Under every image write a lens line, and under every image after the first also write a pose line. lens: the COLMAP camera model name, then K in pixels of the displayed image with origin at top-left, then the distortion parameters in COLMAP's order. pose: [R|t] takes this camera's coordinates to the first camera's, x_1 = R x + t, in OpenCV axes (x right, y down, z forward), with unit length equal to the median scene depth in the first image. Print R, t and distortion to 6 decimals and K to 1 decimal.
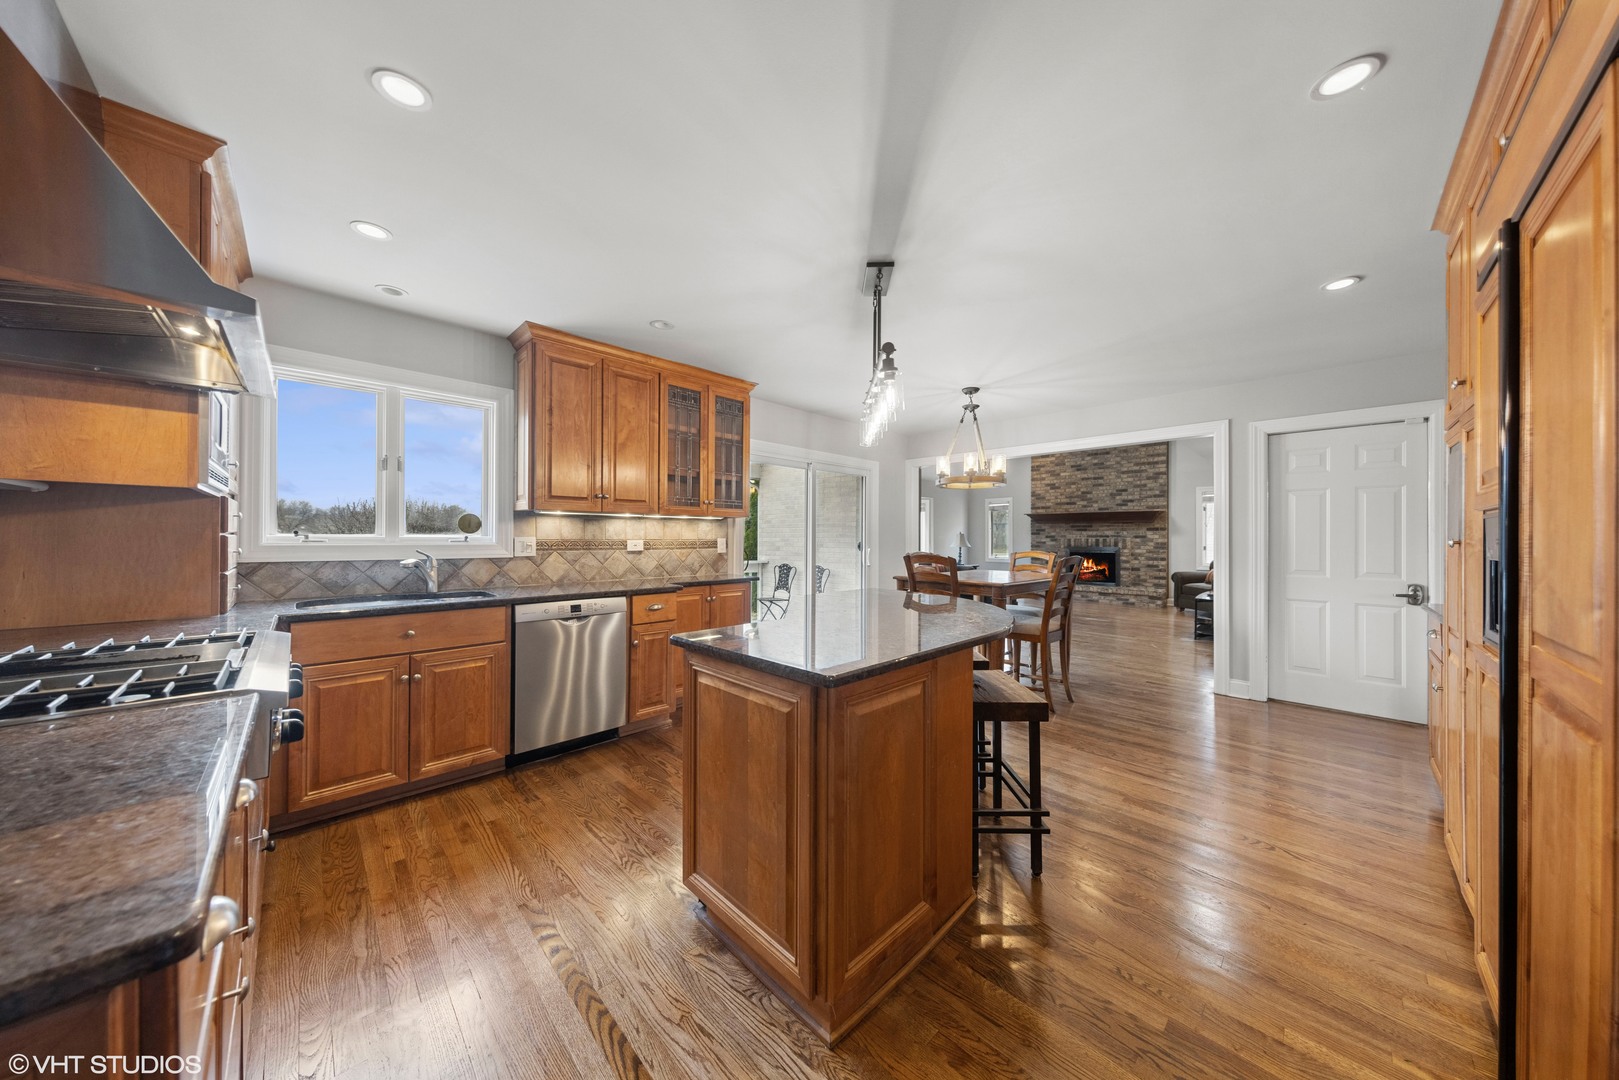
lens RADIAL K [[512.1, 0, 815.1], [0, 512.1, 534.4], [0, 0, 1]] dist [0.002584, -0.000003]
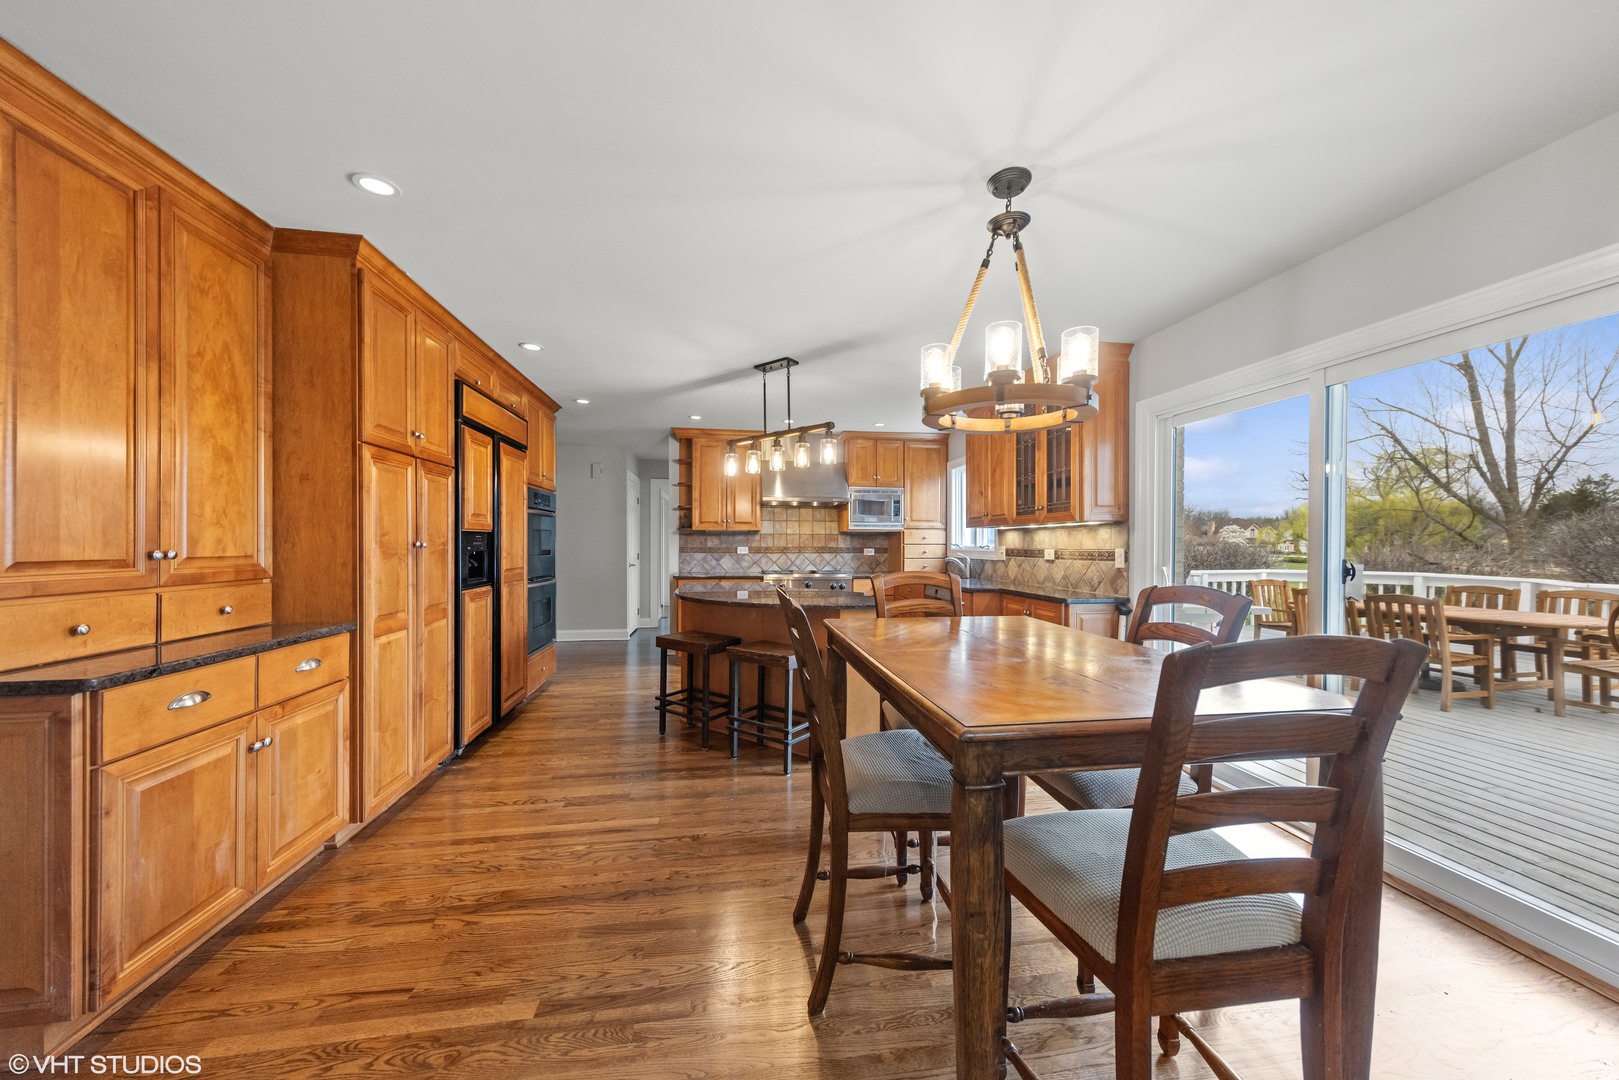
lens RADIAL K [[563.0, 0, 824.3], [0, 563.0, 547.1], [0, 0, 1]] dist [0.001539, 0.000028]
pose [[-0.569283, -0.000209, -0.822142, 0.893306], [0.000694, 0.999999, -0.000734, 0.007437], [0.822141, -0.000988, -0.569282, 1.342949]]
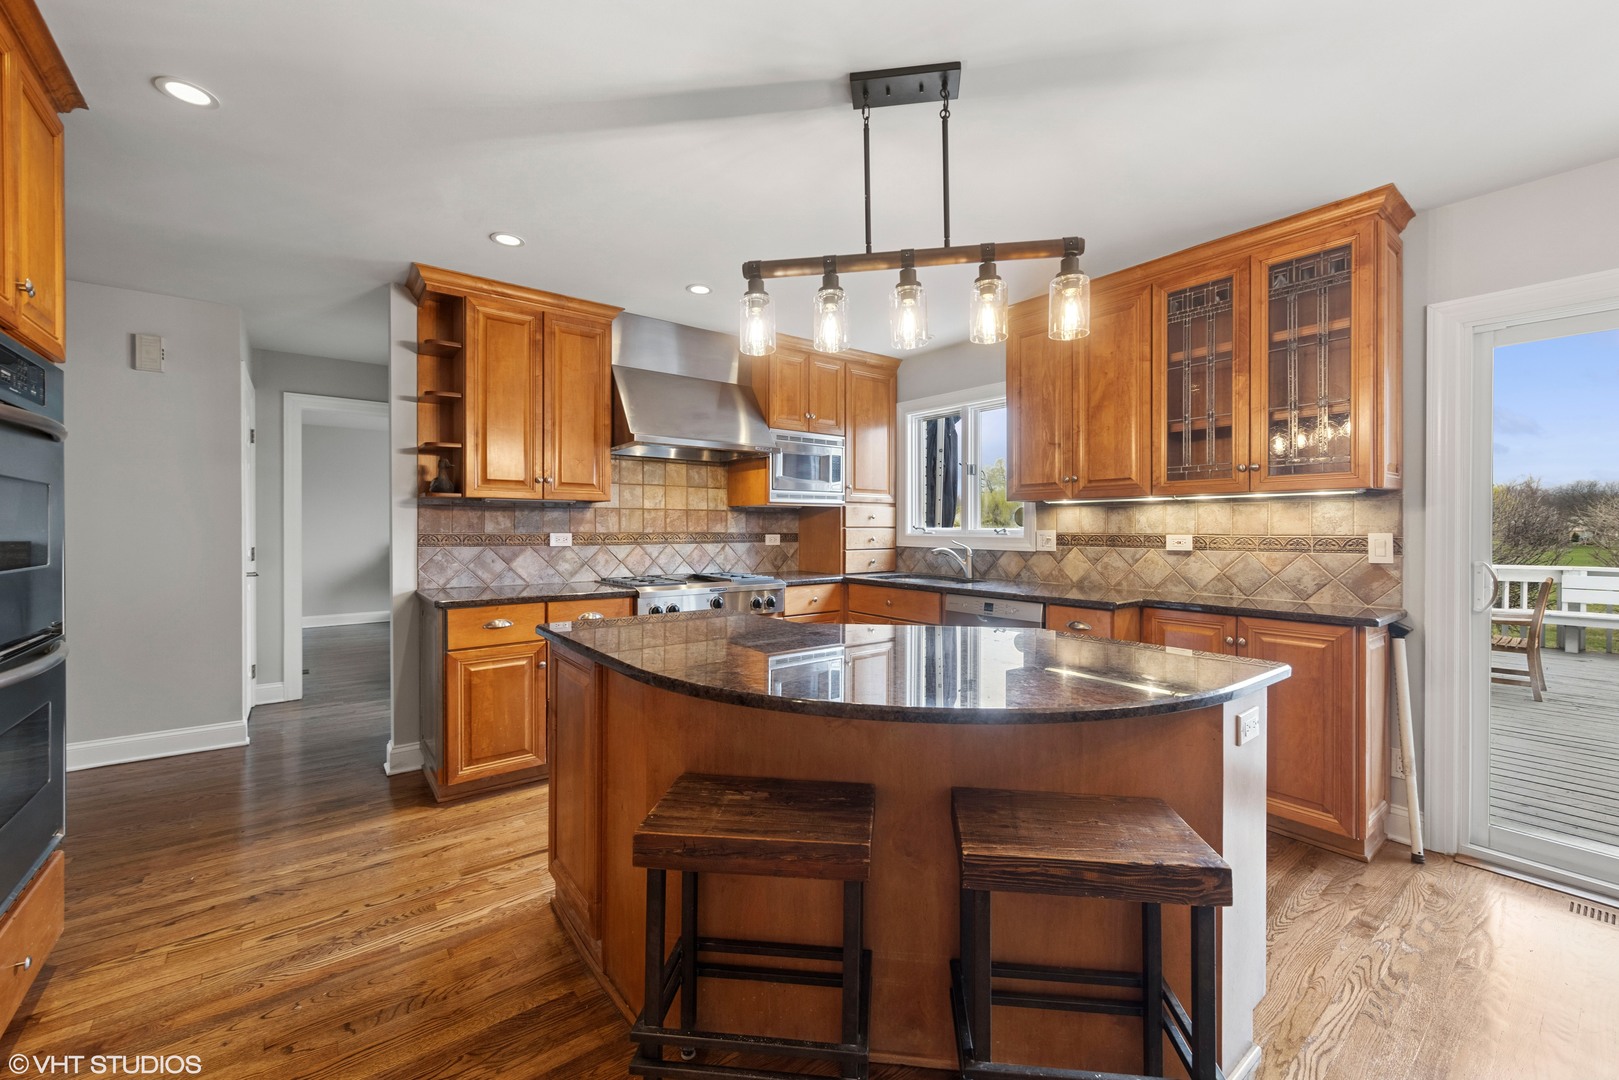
lens RADIAL K [[647.5, 0, 823.0], [0, 647.5, 529.6], [0, 0, 1]] dist [0.000474, 0.000153]
pose [[-0.105234, 0.000674, -0.994447, 0.574491], [0.005341, 0.999986, 0.000113, 0.001801], [0.994433, -0.005299, -0.105236, 0.656412]]
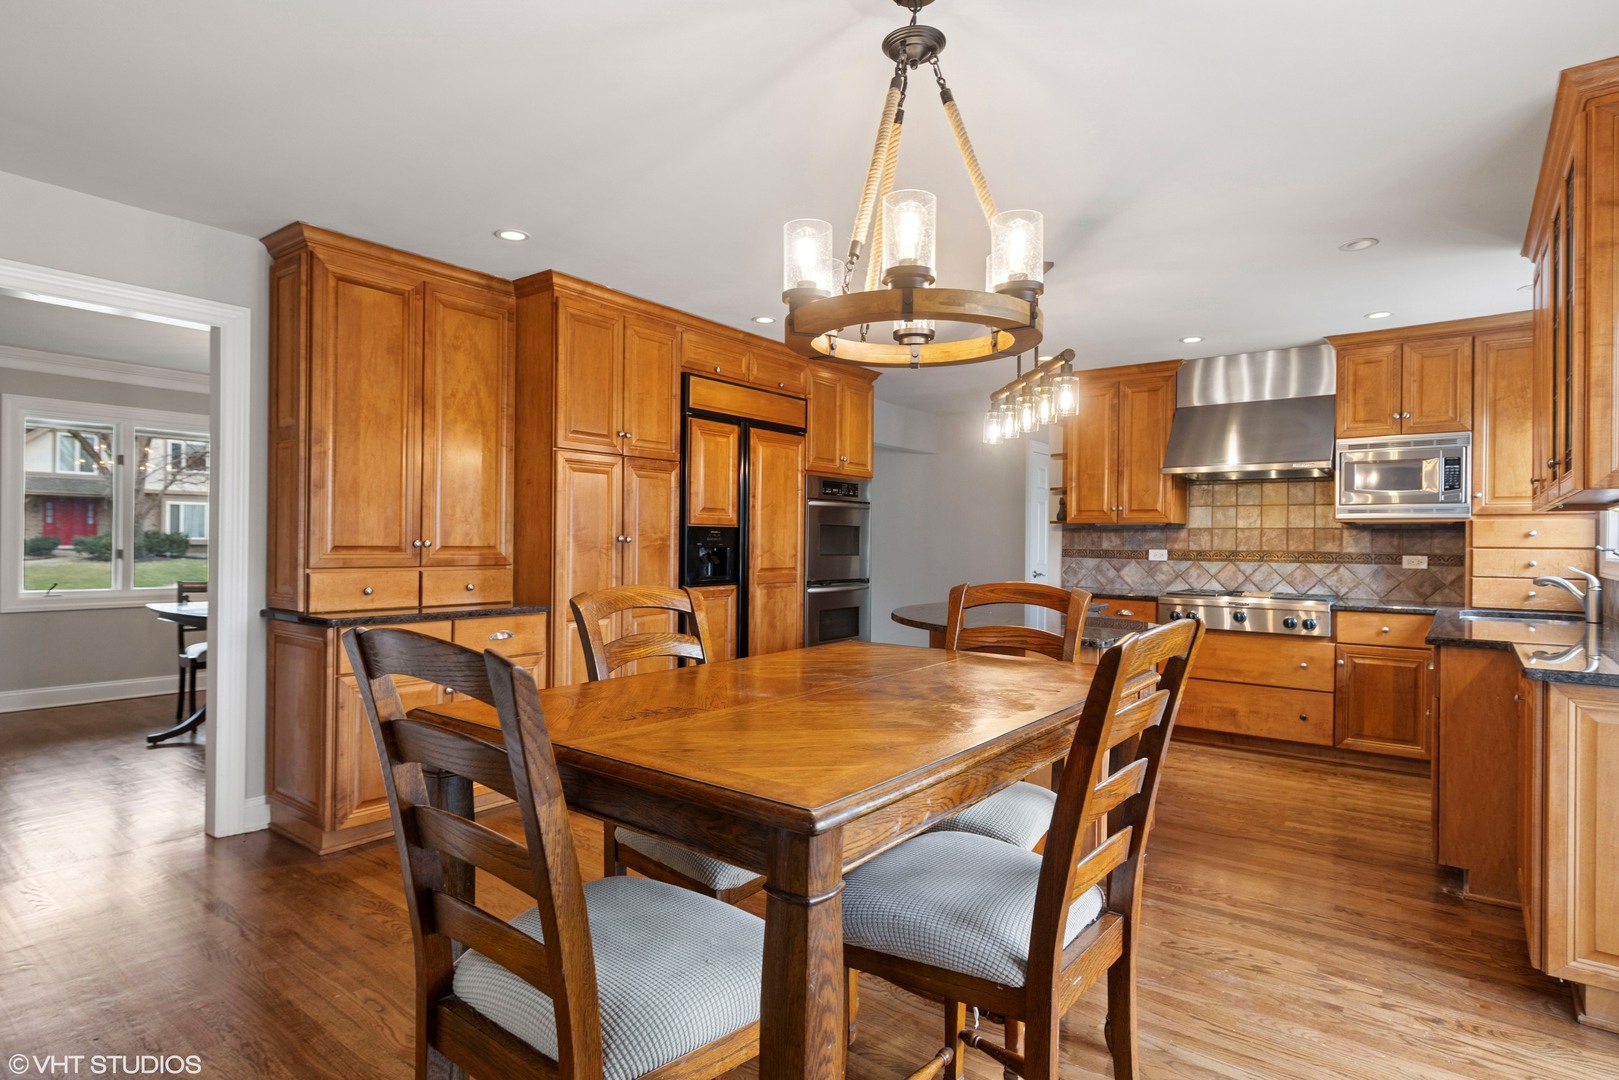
lens RADIAL K [[857.7, 0, 806.3], [0, 857.7, 542.9], [0, 0, 1]] dist [0.007520, 0.000815]
pose [[-0.989971, -0.014359, -0.140542, 0.504648], [-0.013443, 0.999882, -0.007468, 0.013933], [0.140633, -0.005504, -0.990046, 1.689529]]
